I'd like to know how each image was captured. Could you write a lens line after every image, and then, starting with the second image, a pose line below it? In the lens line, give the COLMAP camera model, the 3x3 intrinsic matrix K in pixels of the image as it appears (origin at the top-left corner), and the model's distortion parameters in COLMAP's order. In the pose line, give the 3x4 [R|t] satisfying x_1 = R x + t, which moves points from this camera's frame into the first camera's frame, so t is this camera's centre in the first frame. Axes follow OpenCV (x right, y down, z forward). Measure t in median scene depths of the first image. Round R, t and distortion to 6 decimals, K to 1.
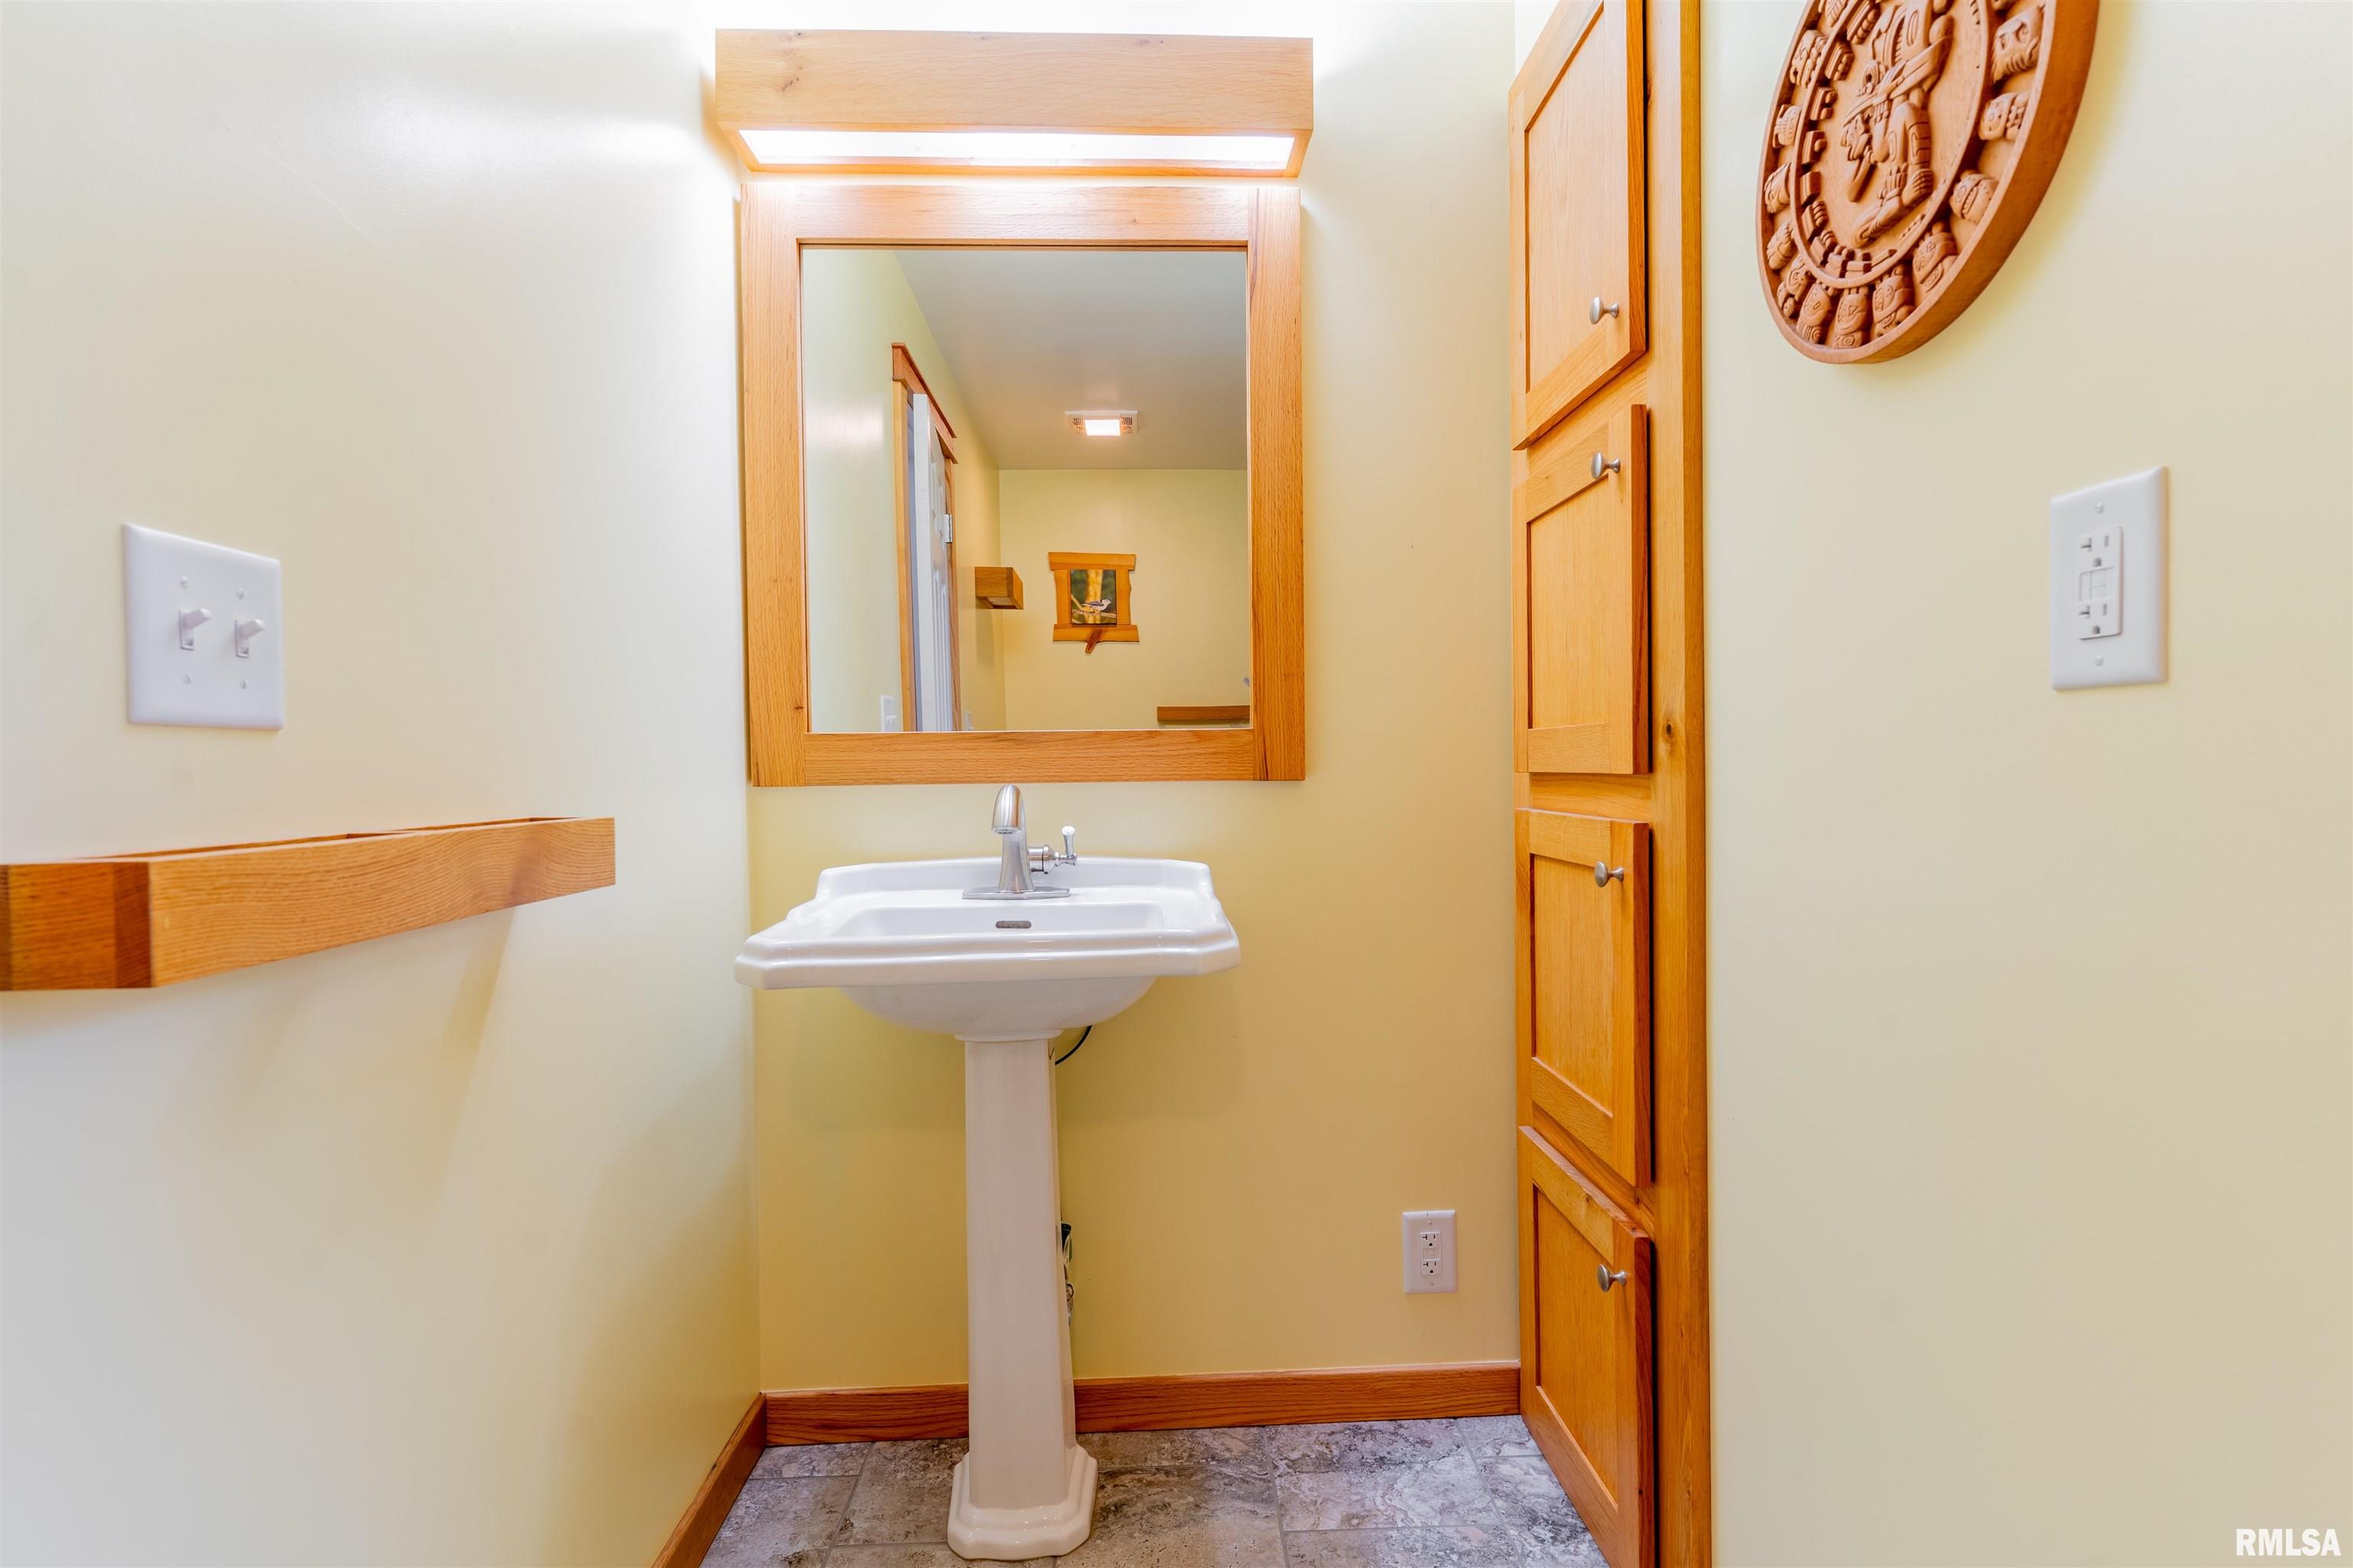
lens RADIAL K [[1130.7, 0, 1184.1], [0, 1130.7, 777.5], [0, 0, 1]] dist [0.000850, 0.000092]
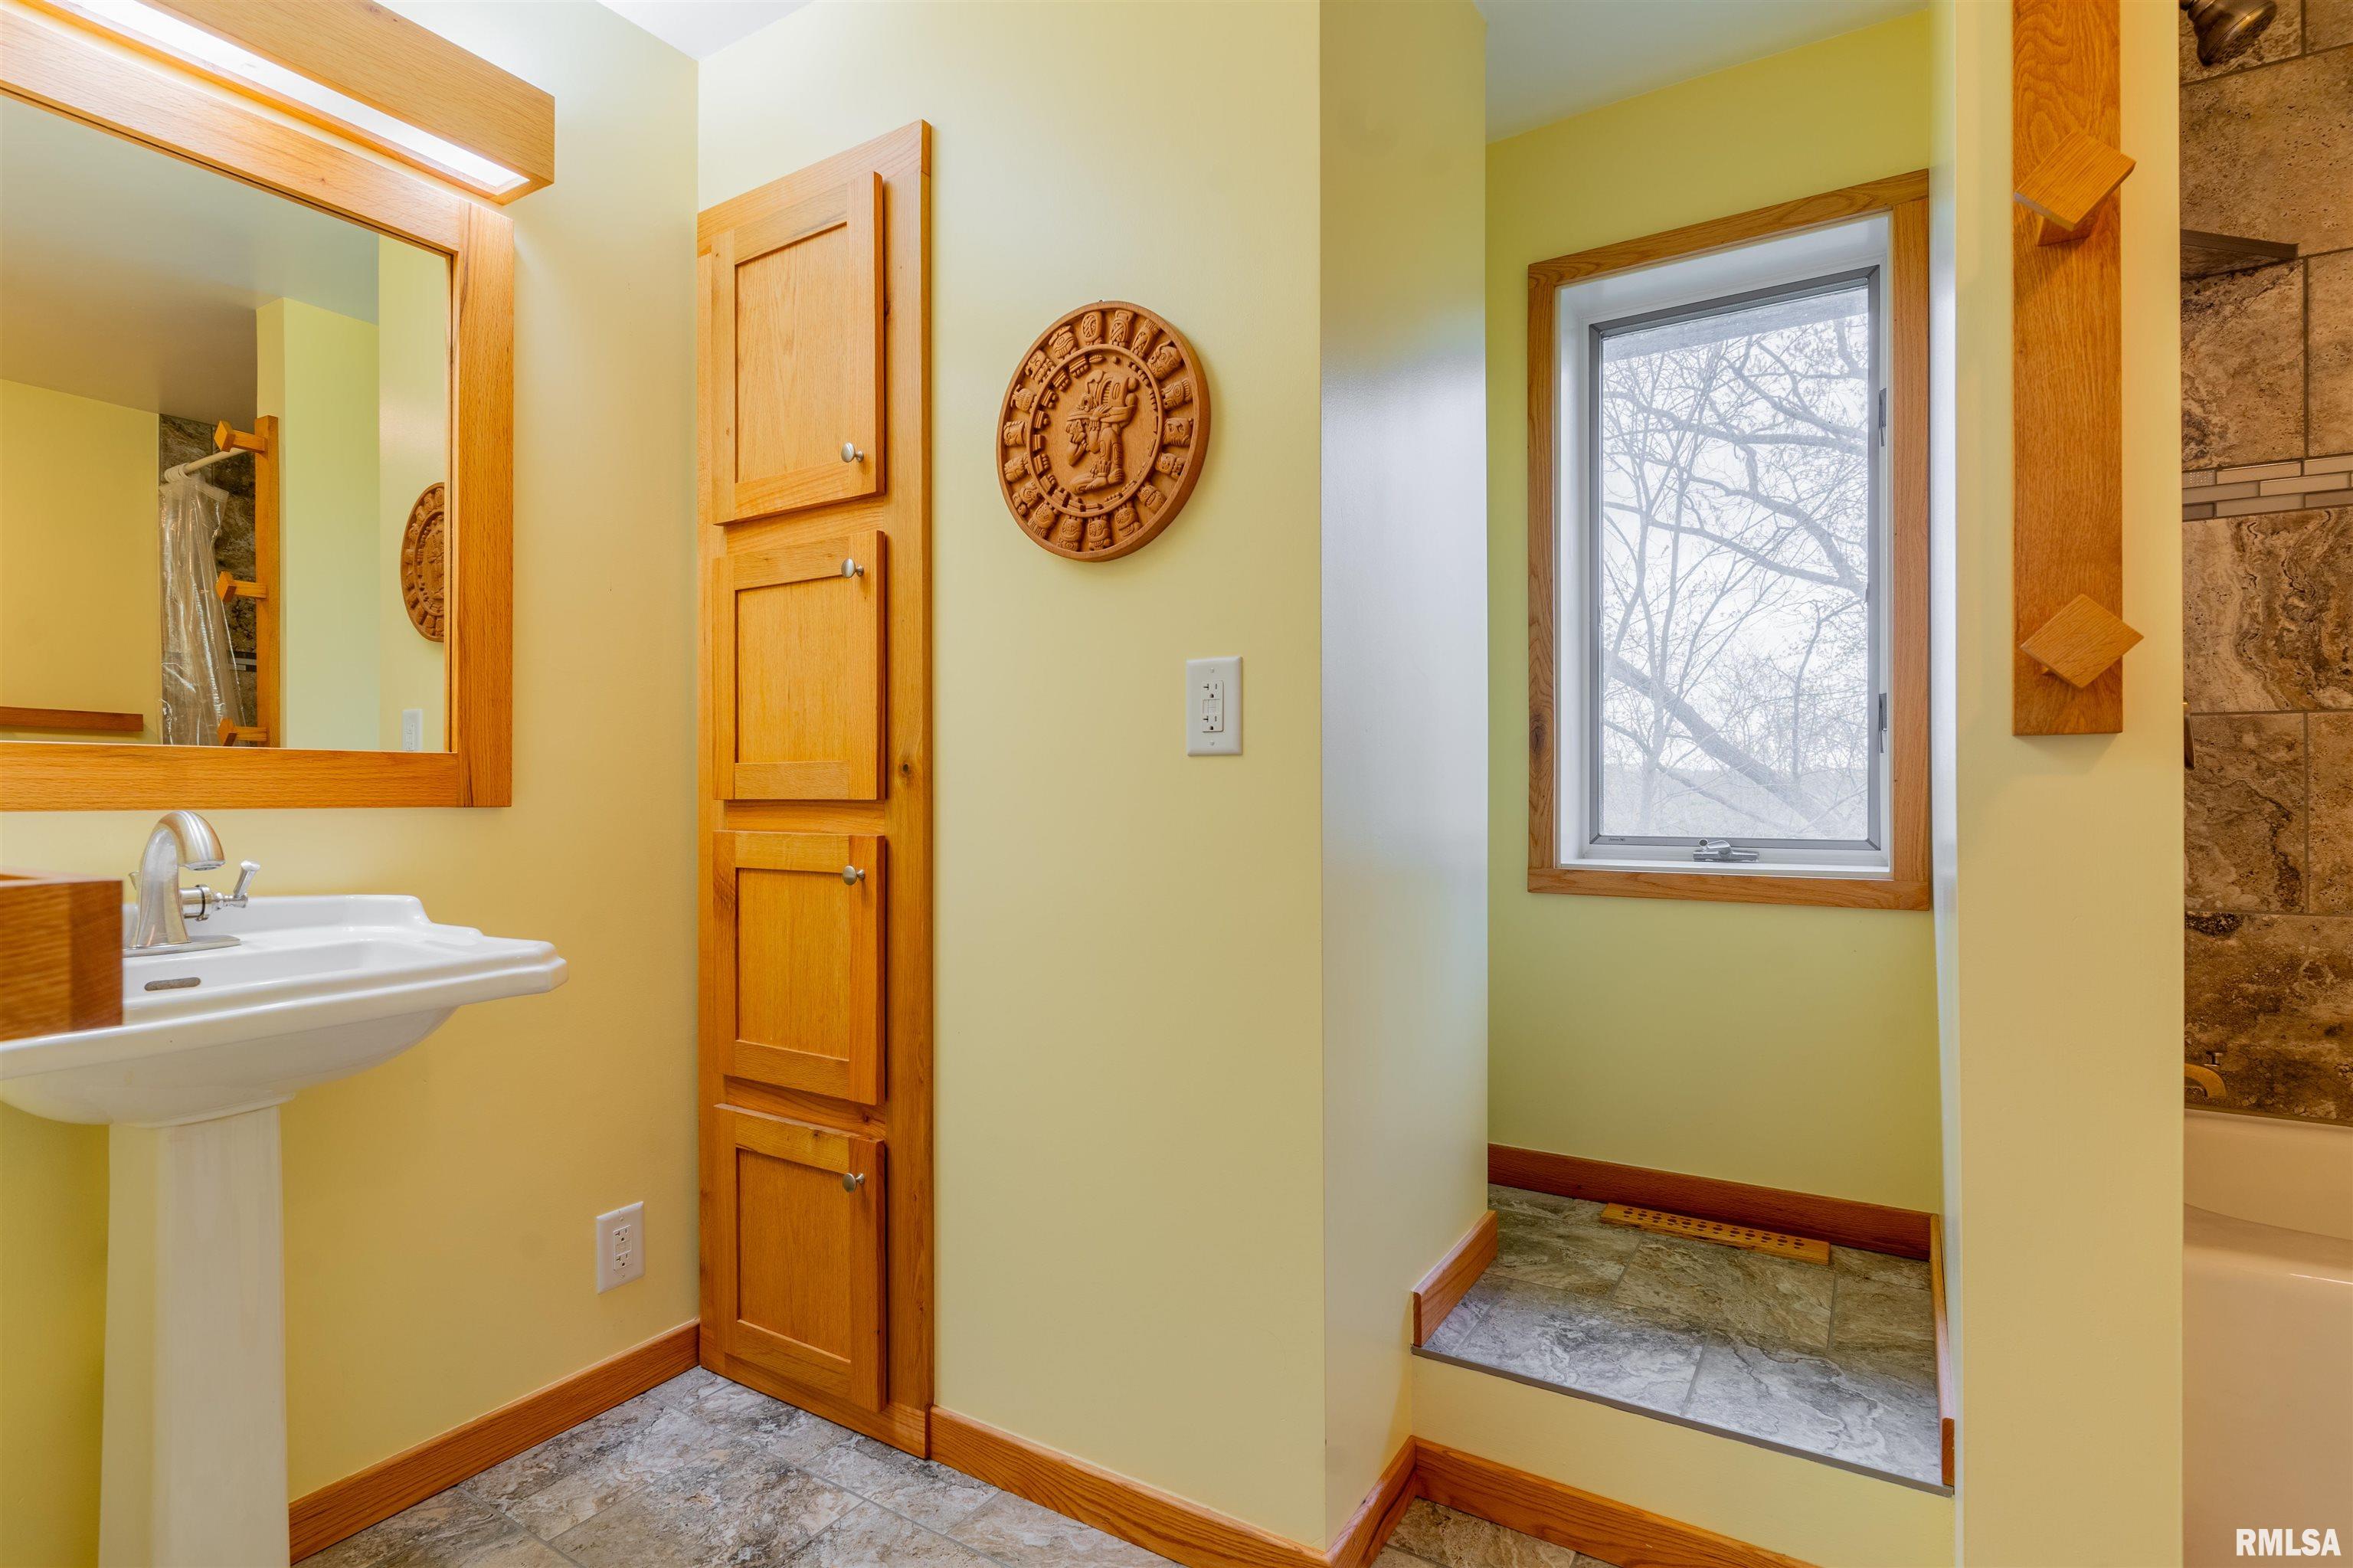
lens RADIAL K [[1123.9, 0, 1180.2], [0, 1123.9, 781.4], [0, 0, 1]] dist [0.002526, -0.000217]
pose [[0.565974, 0.018098, 0.824224, -0.485367], [0.005068, 0.999664, -0.025430, 0.010546], [-0.824407, 0.018570, 0.565692, -0.064634]]
